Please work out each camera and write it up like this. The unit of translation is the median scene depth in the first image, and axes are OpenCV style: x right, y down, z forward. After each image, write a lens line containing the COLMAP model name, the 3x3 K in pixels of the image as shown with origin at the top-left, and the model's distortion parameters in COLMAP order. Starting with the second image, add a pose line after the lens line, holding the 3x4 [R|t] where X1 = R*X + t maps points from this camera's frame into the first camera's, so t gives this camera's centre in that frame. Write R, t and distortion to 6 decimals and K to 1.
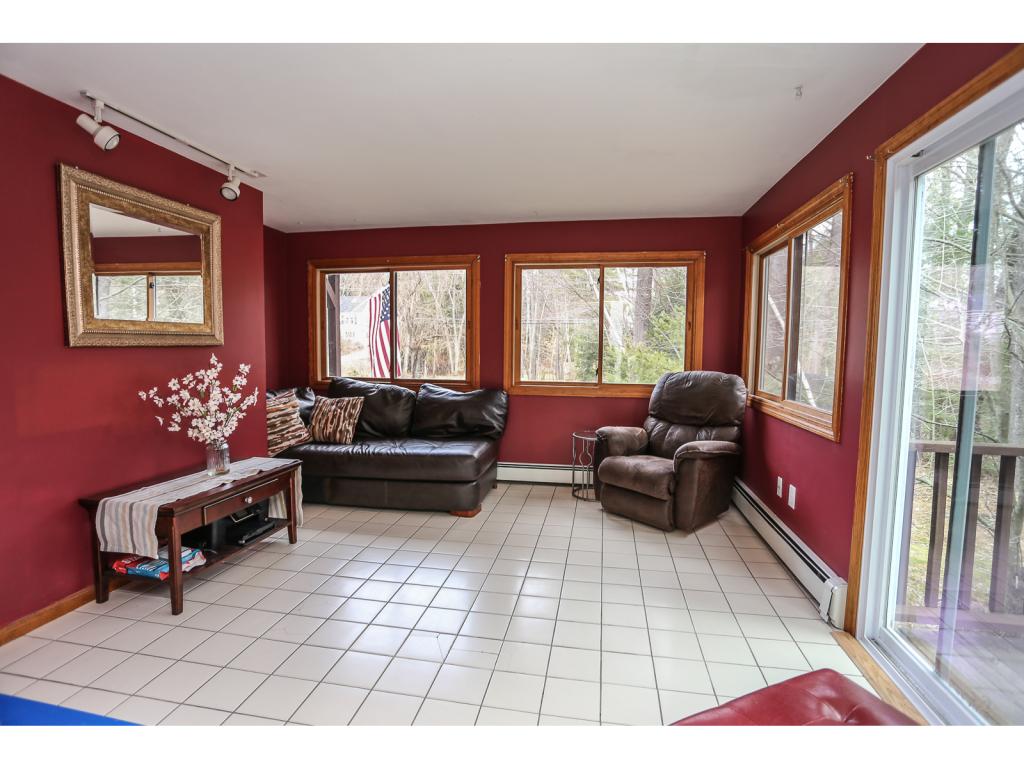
lens RADIAL K [[508.6, 0, 507.9], [0, 508.6, 383.7], [0, 0, 1]] dist [-0.068853, 0.029662]
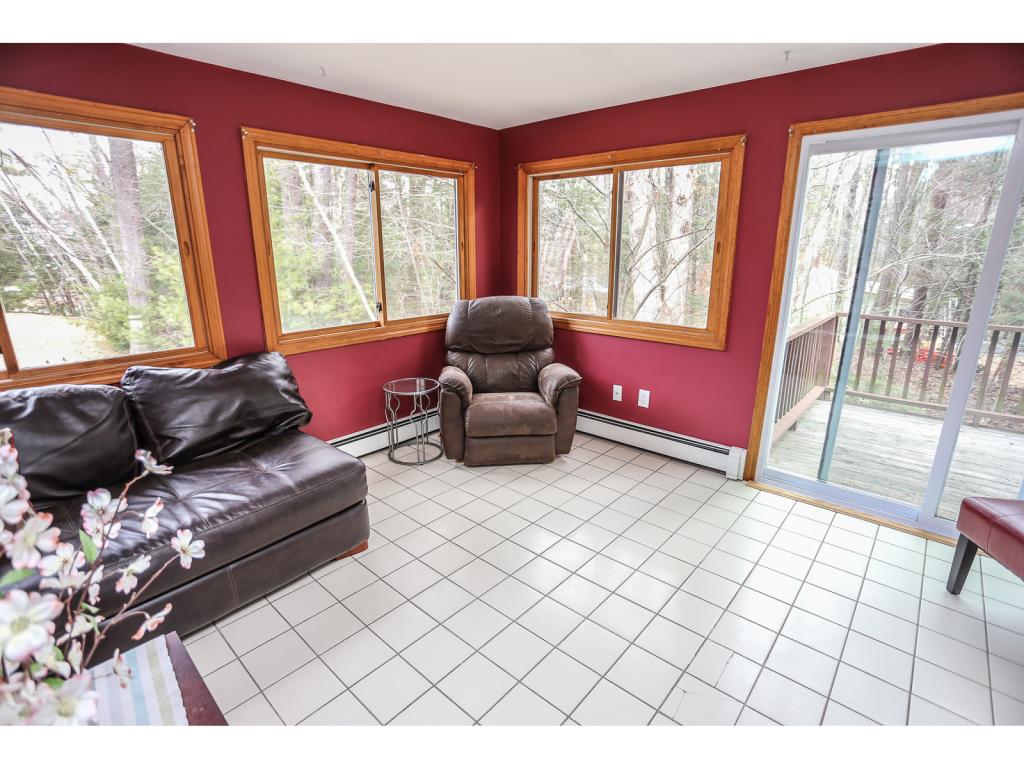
lens RADIAL K [[508.6, 0, 507.9], [0, 508.6, 383.7], [0, 0, 1]] dist [-0.068853, 0.029662]
pose [[0.521067, -0.229629, 0.822046, -0.456523], [0.075283, 0.971741, 0.223725, -0.080409], [-0.850189, -0.054690, 0.523629, 0.483941]]
